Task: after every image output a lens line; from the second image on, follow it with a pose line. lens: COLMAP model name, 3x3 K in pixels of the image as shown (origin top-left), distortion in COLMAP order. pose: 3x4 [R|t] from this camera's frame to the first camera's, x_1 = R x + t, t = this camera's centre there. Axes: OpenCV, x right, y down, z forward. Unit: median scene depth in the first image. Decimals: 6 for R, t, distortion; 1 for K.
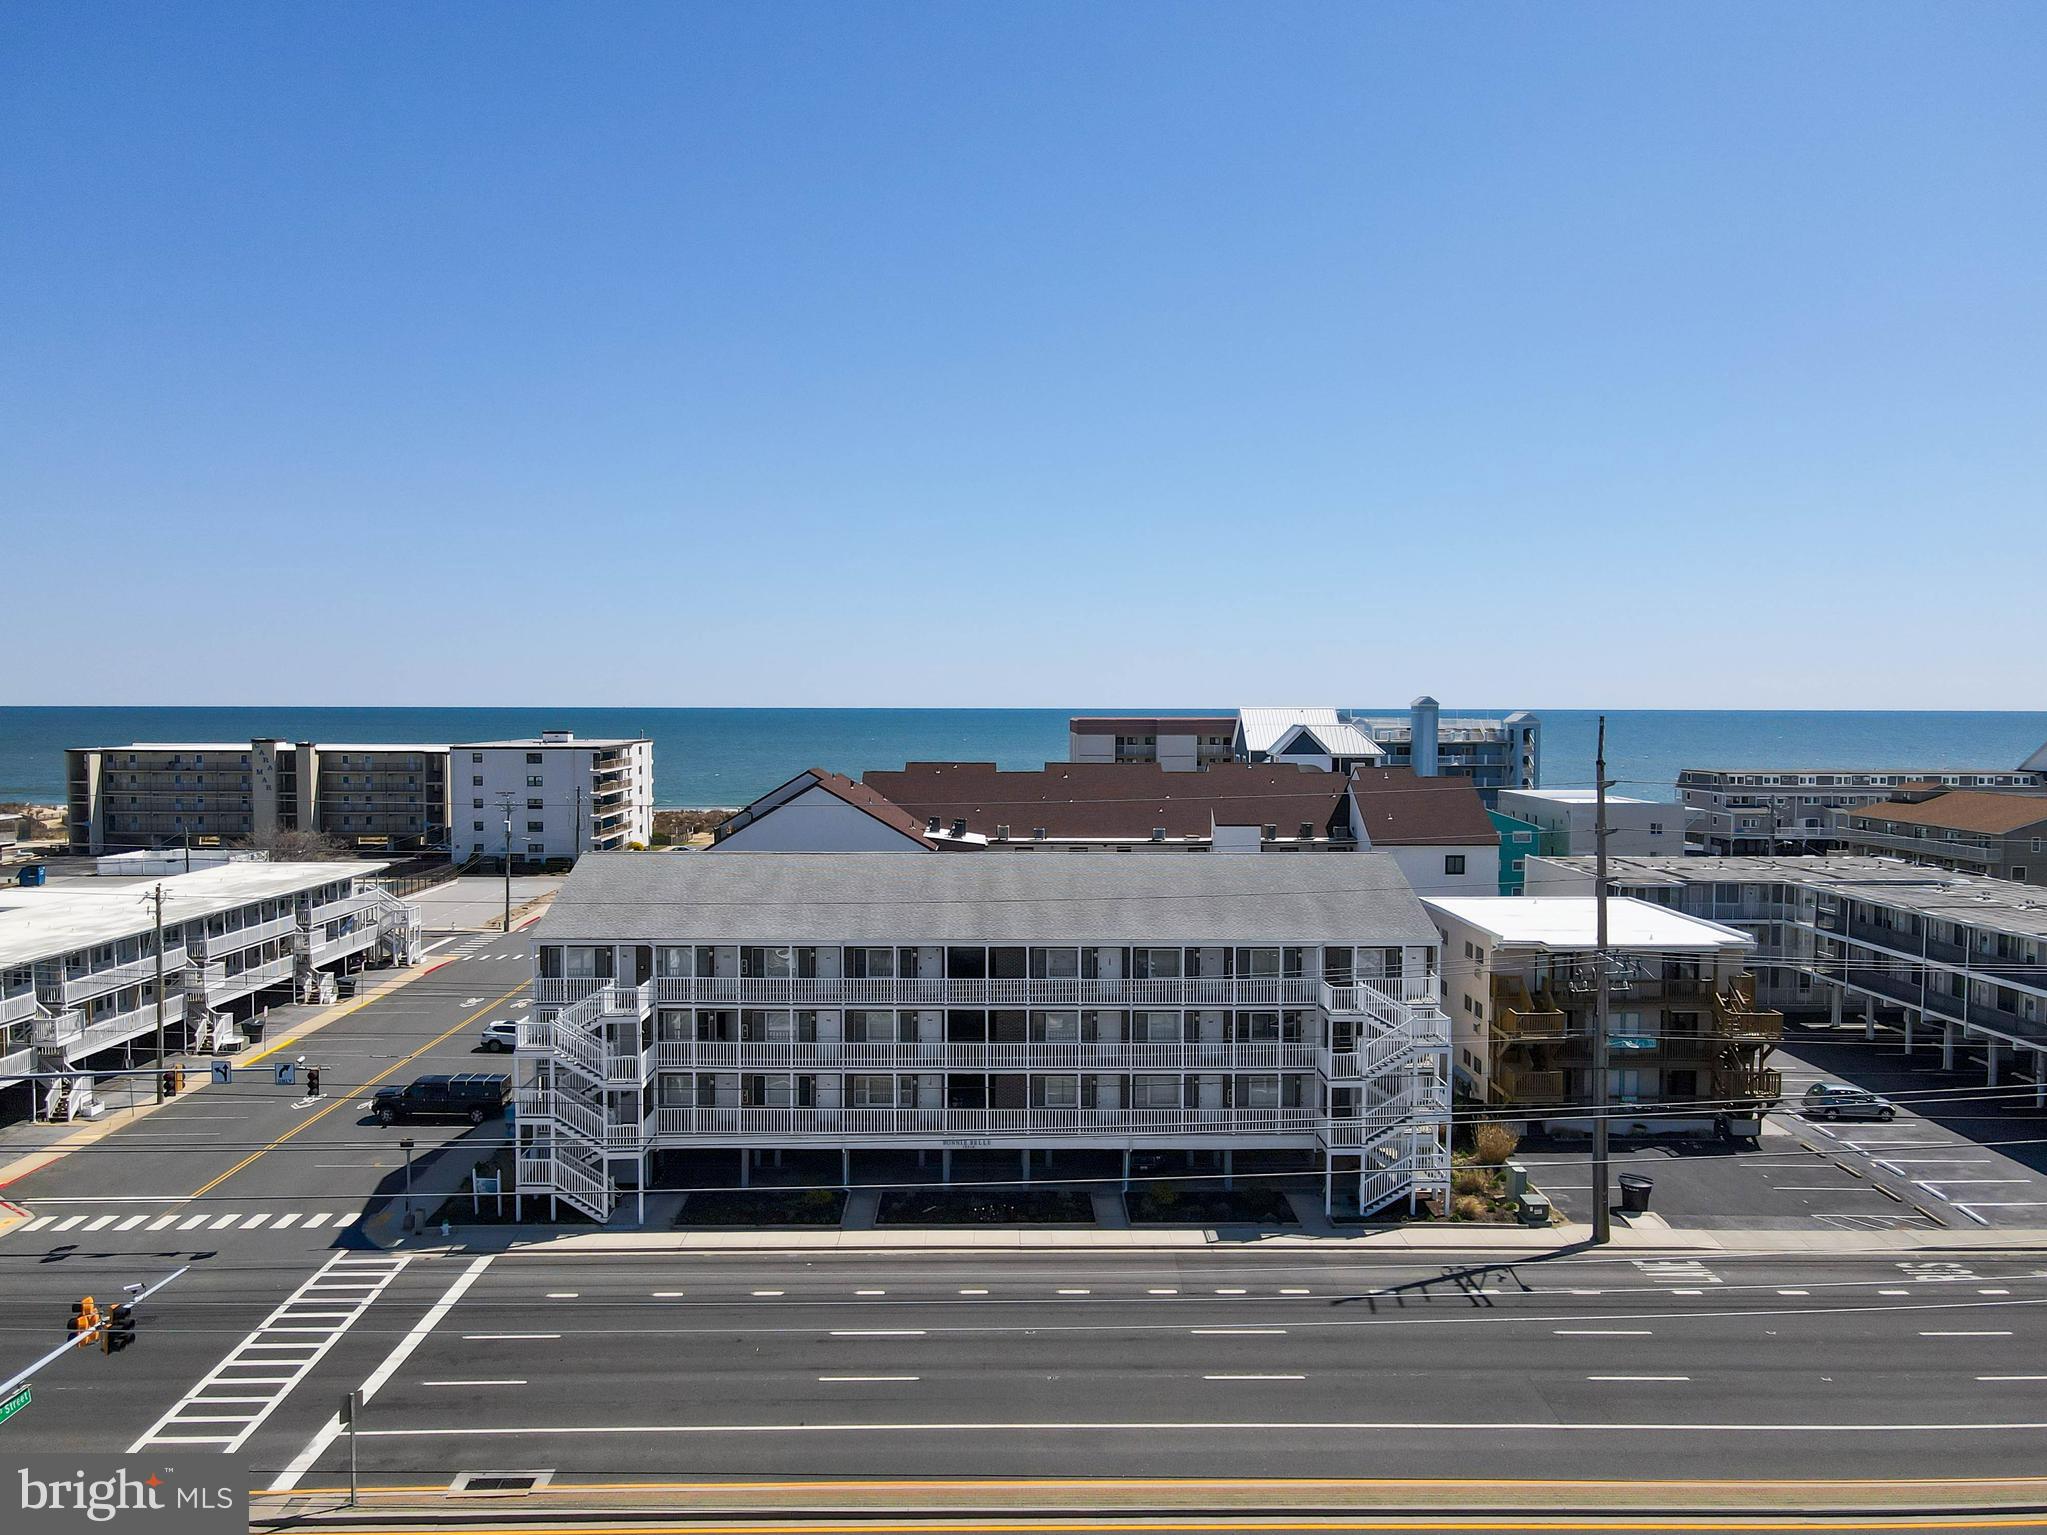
lens RADIAL K [[1478.8, 0, 1023.5], [0, 1478.8, 767.5], [0, 0, 1]] dist [0.026803, -0.003872]
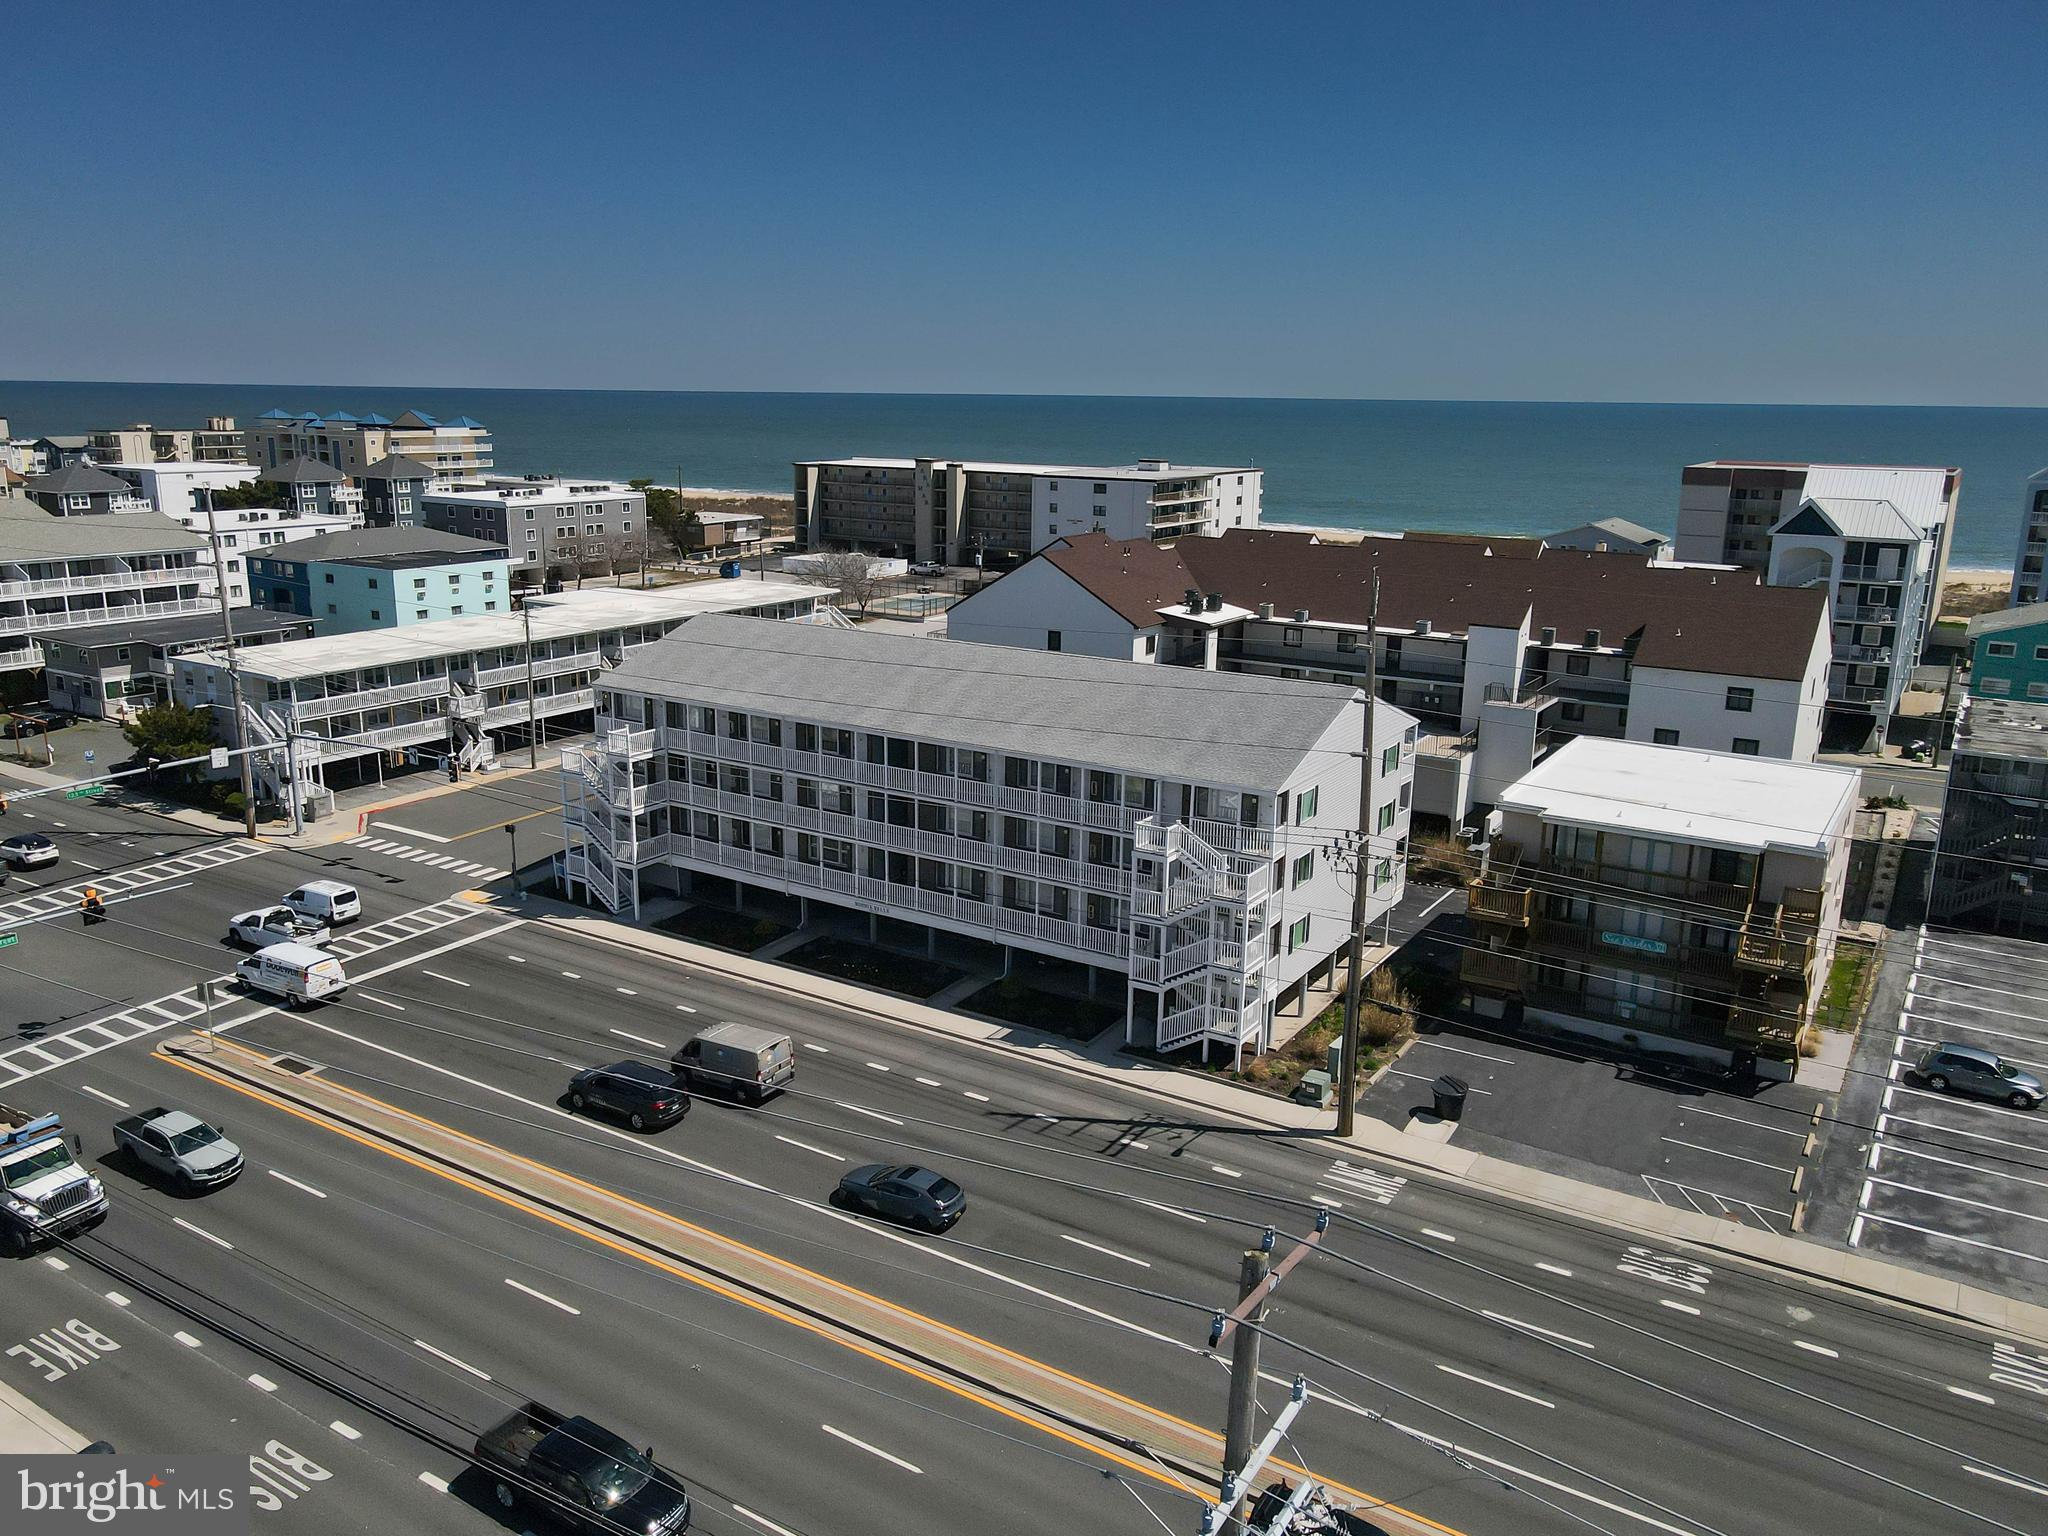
lens RADIAL K [[1530.6, 0, 1024.0], [0, 1530.6, 768.0], [0, 0, 1]] dist [-0.004995, 0.071651]
pose [[0.836815, 0.139589, -0.529392, 0.633136], [-0.034667, 0.978520, 0.203216, -0.086967], [0.546388, -0.151701, 0.823679, 0.119797]]
